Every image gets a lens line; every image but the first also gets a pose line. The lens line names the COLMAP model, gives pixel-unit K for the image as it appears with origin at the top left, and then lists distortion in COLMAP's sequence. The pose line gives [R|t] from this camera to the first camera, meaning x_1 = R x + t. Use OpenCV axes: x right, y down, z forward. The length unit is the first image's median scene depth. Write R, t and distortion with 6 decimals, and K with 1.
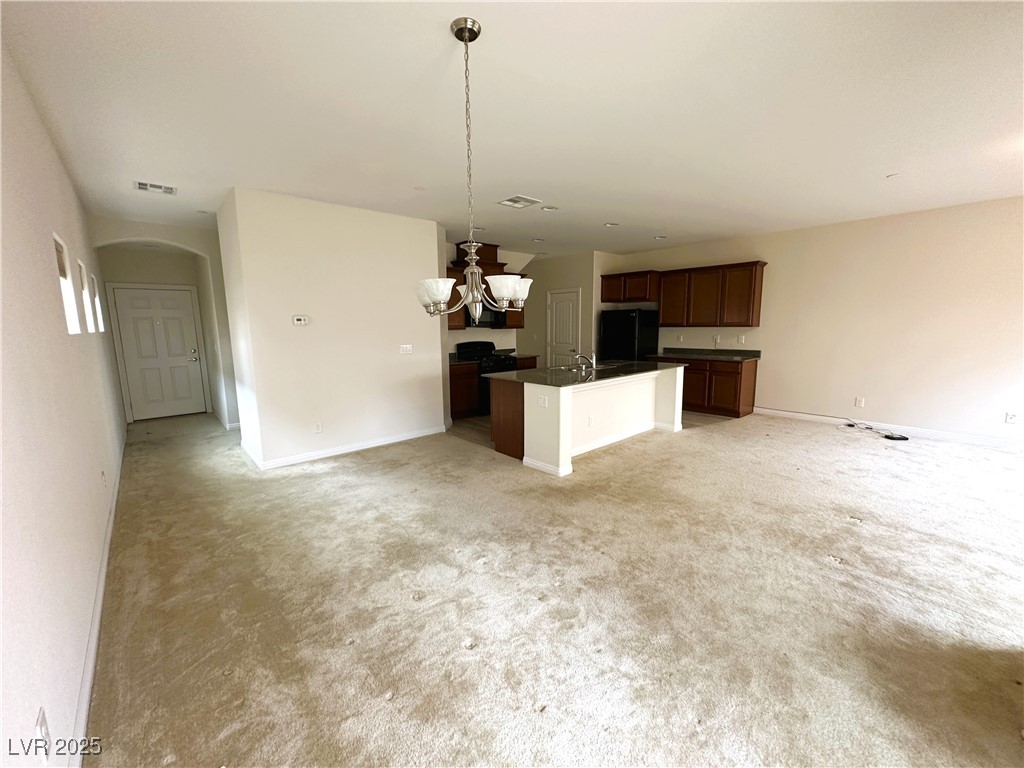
lens RADIAL K [[408.4, 0, 514.4], [0, 408.4, 384.4], [0, 0, 1]] dist [-0.003382, 0.000544]
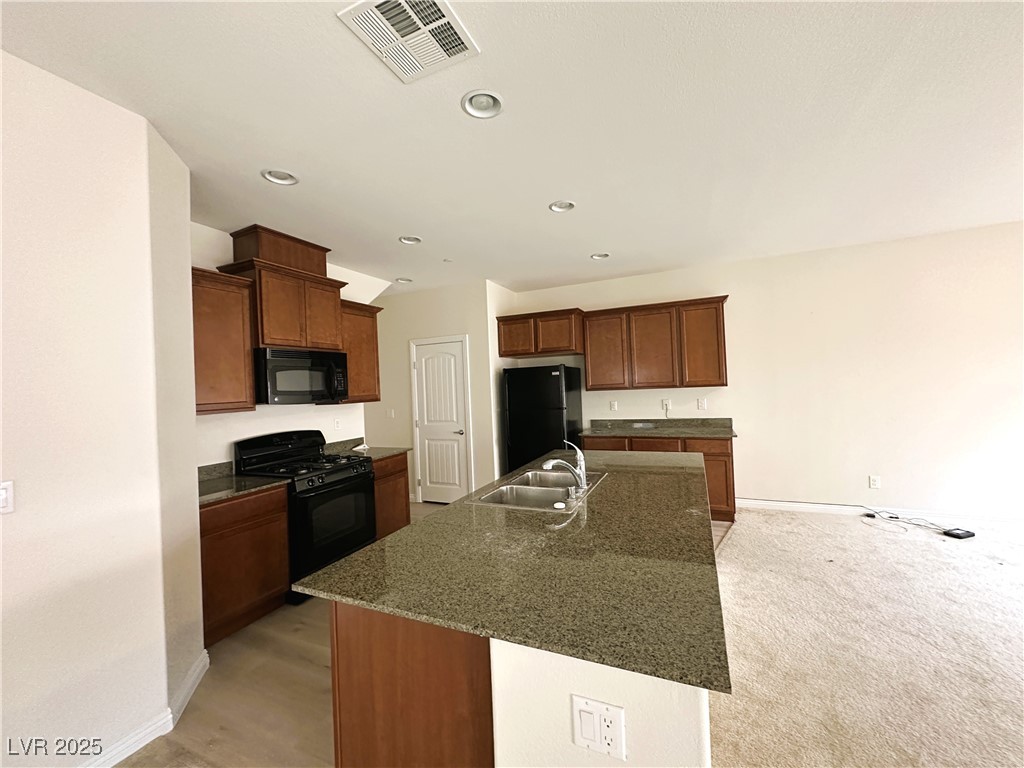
lens RADIAL K [[408.4, 0, 511.2], [0, 408.4, 384.8], [0, 0, 1]] dist [-0.003382, 0.000544]
pose [[0.917879, -0.026449, 0.395977, -0.033629], [0.090254, 0.985544, -0.143381, -0.063657], [-0.386461, 0.167345, 0.906997, 0.423283]]
